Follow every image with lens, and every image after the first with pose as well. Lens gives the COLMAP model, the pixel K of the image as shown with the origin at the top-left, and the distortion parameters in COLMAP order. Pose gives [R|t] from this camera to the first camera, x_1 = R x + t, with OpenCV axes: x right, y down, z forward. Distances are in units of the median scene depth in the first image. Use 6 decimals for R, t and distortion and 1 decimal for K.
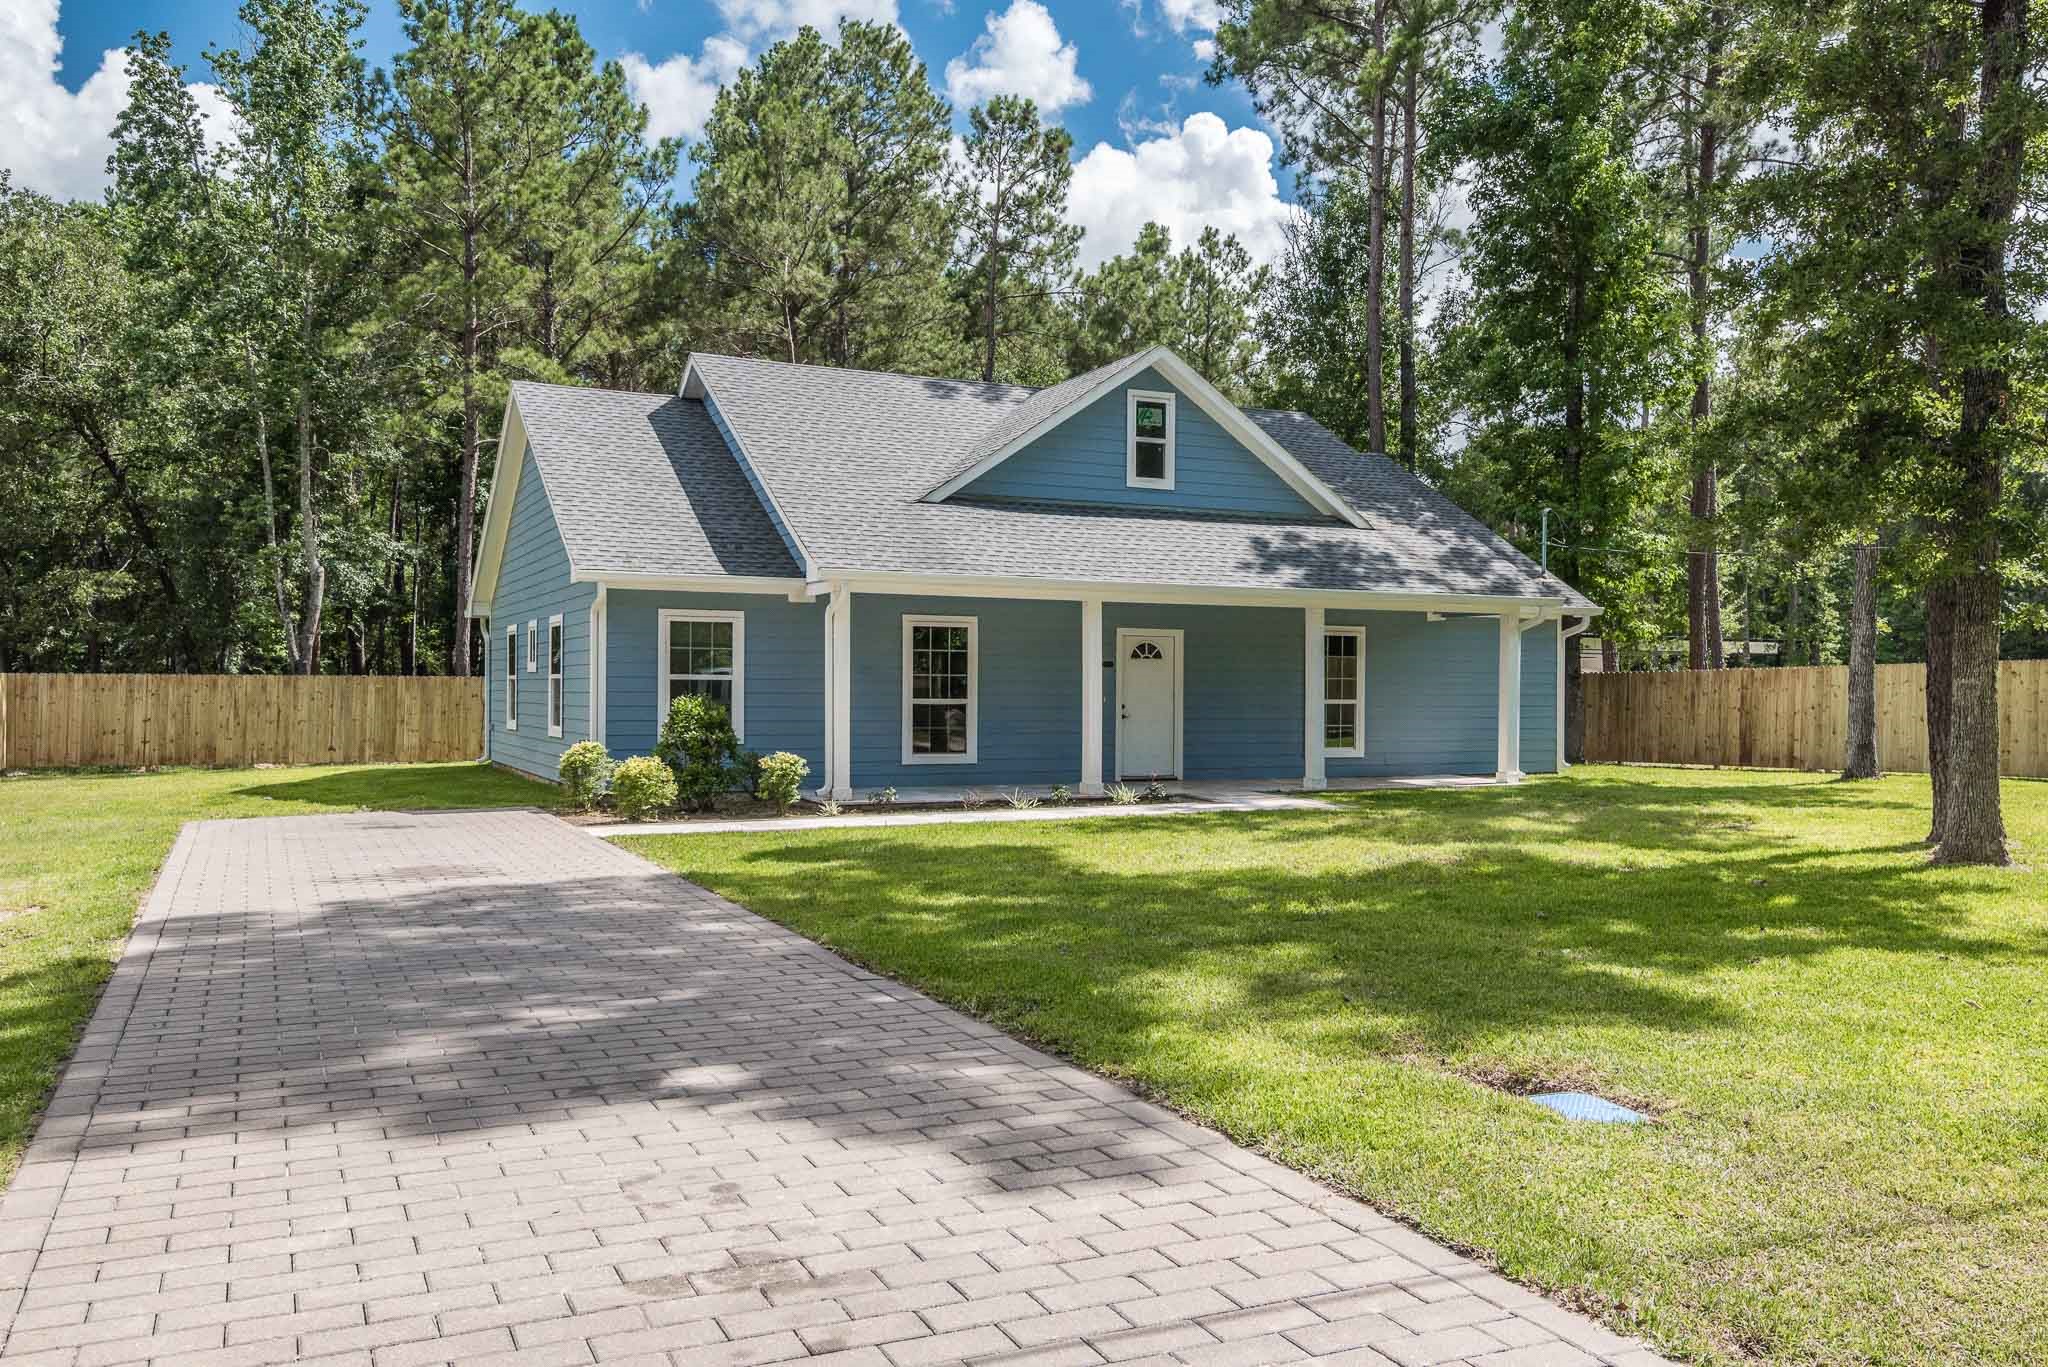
lens RADIAL K [[1605.6, 0, 1024.8], [0, 1605.6, 667.3], [0, 0, 1]] dist [-0.006473, -0.000156]
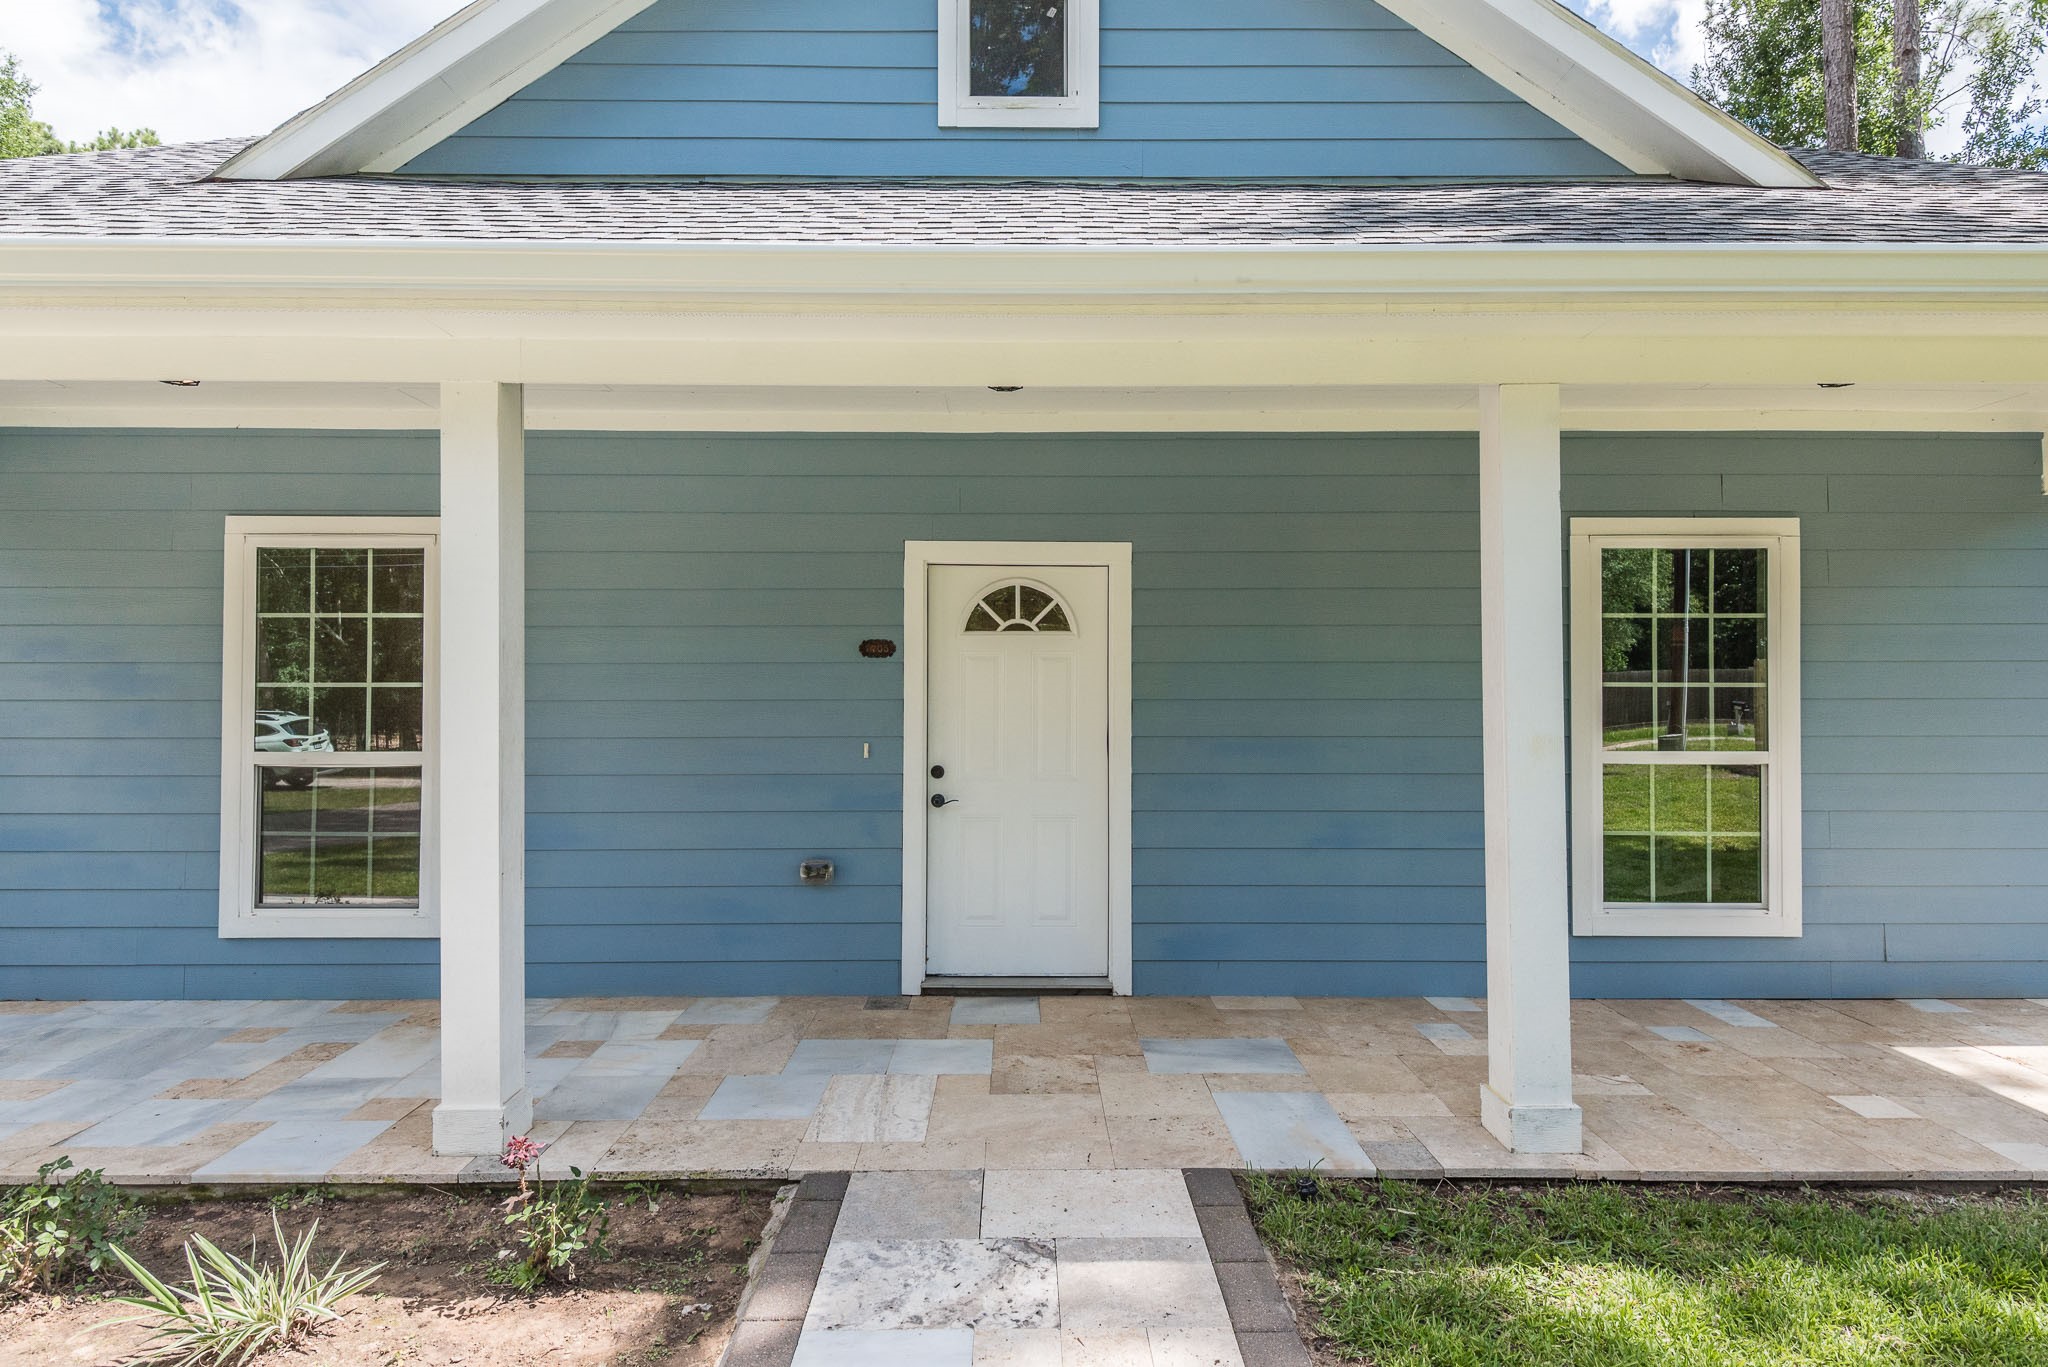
lens RADIAL K [[1113.6, 0, 1019.7], [0, 1113.6, 685.8], [0, 0, 1]] dist [0.026712, -0.002911]
pose [[0.913429, -0.013970, -0.406757, 0.172267], [0.010736, 0.999890, -0.010231, 0.008677], [0.406856, 0.004978, 0.913479, 0.782581]]
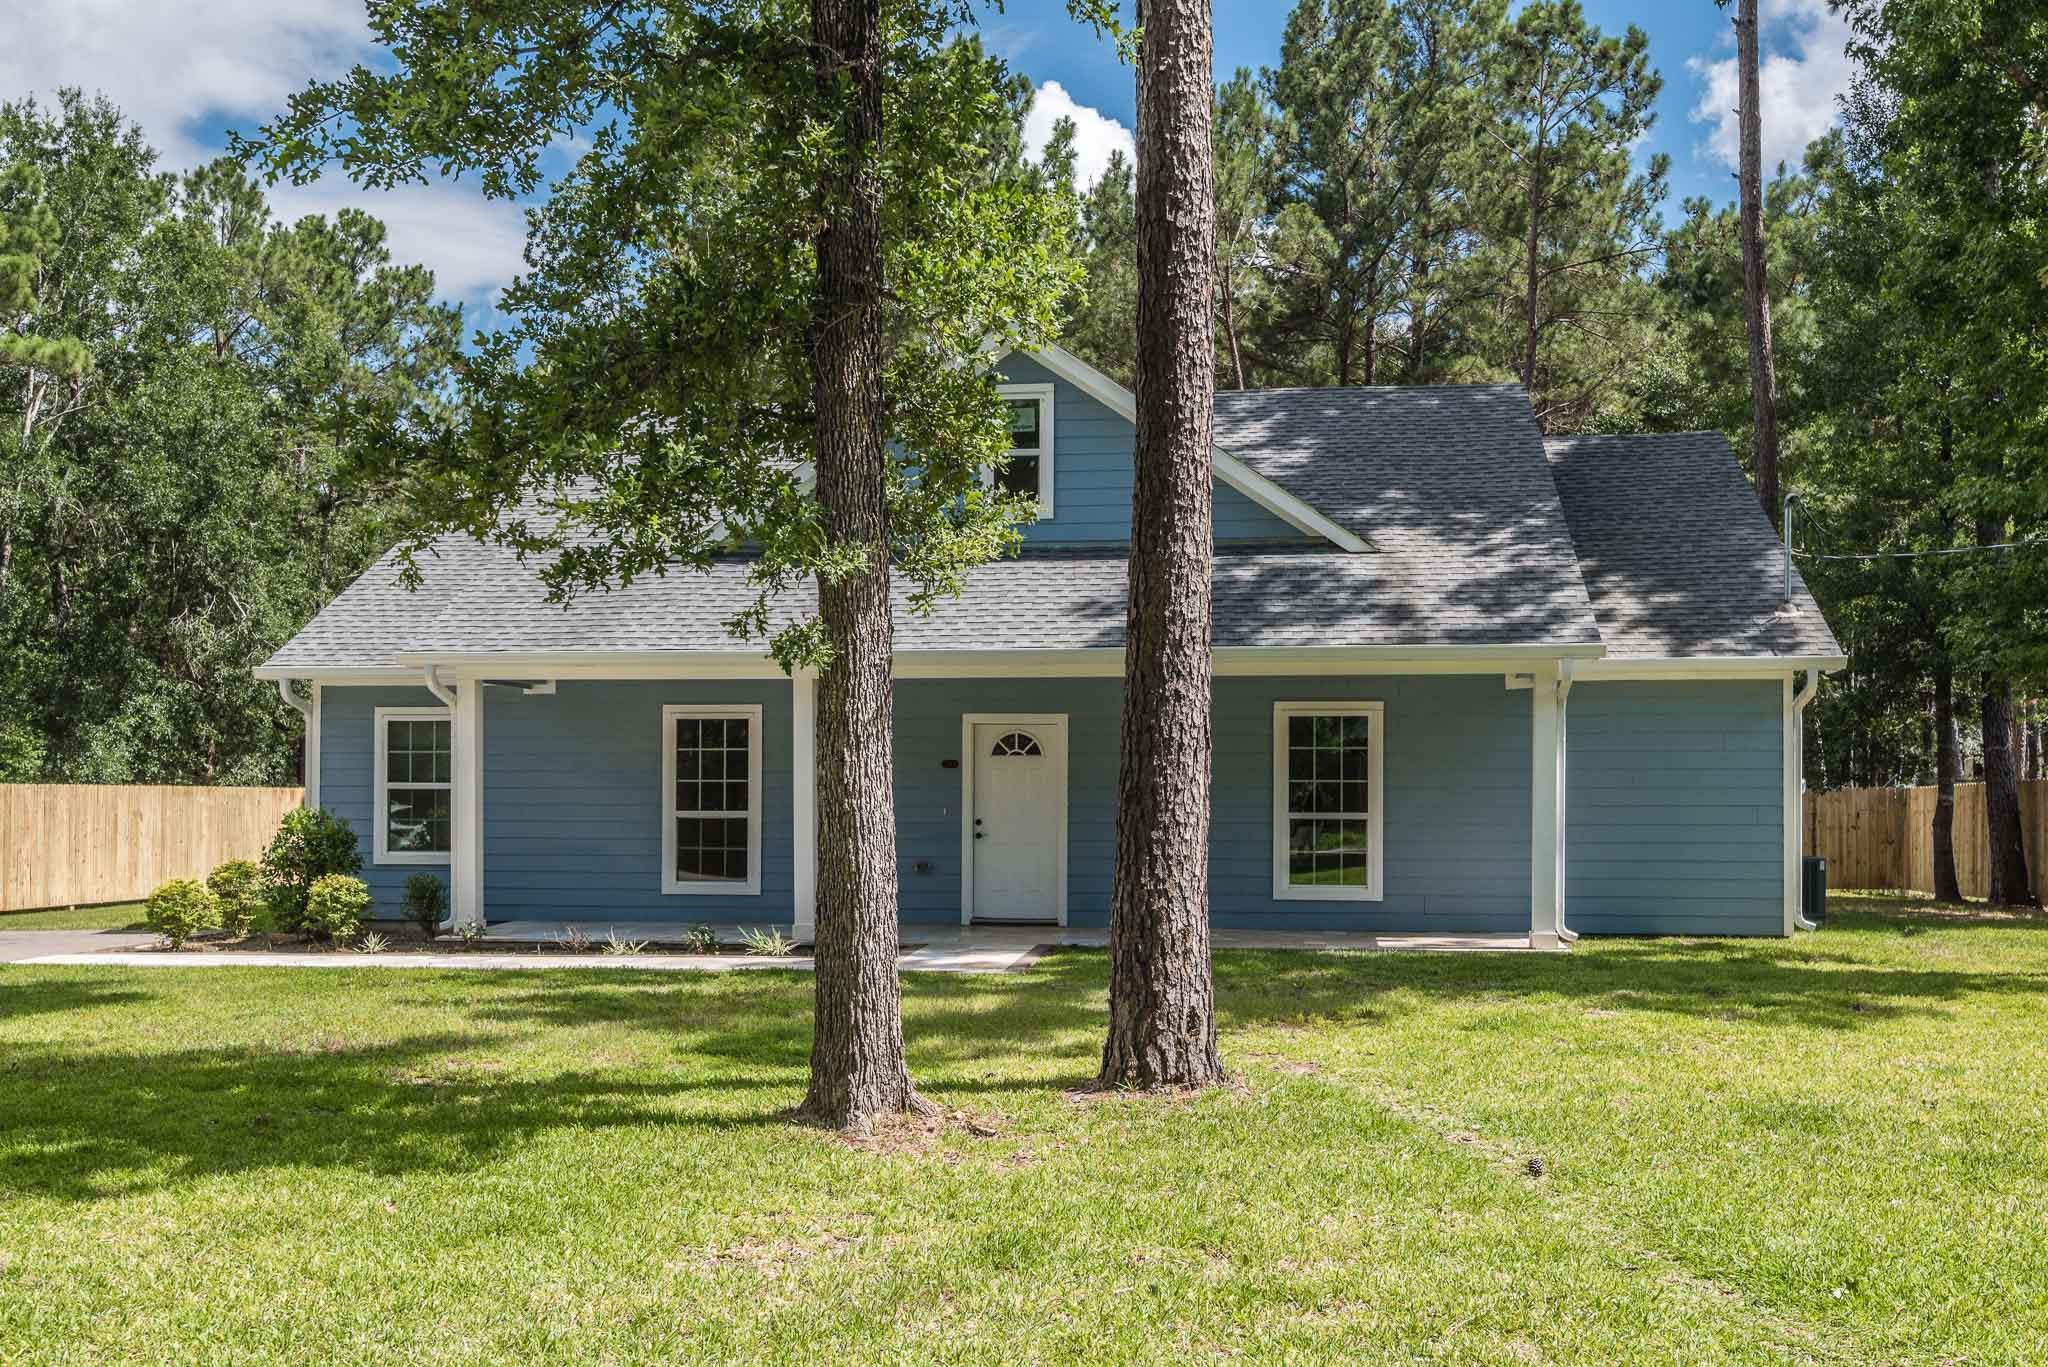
lens RADIAL K [[2004.8, 0, 1024.6], [0, 2004.8, 703.5], [0, 0, 1]] dist [-0.040516, 0.000000]
pose [[0.835801, -0.029880, -0.548219, 0.569037], [0.010027, 0.999182, -0.039173, 0.006557], [0.548941, 0.027244, 0.835417, 0.253826]]
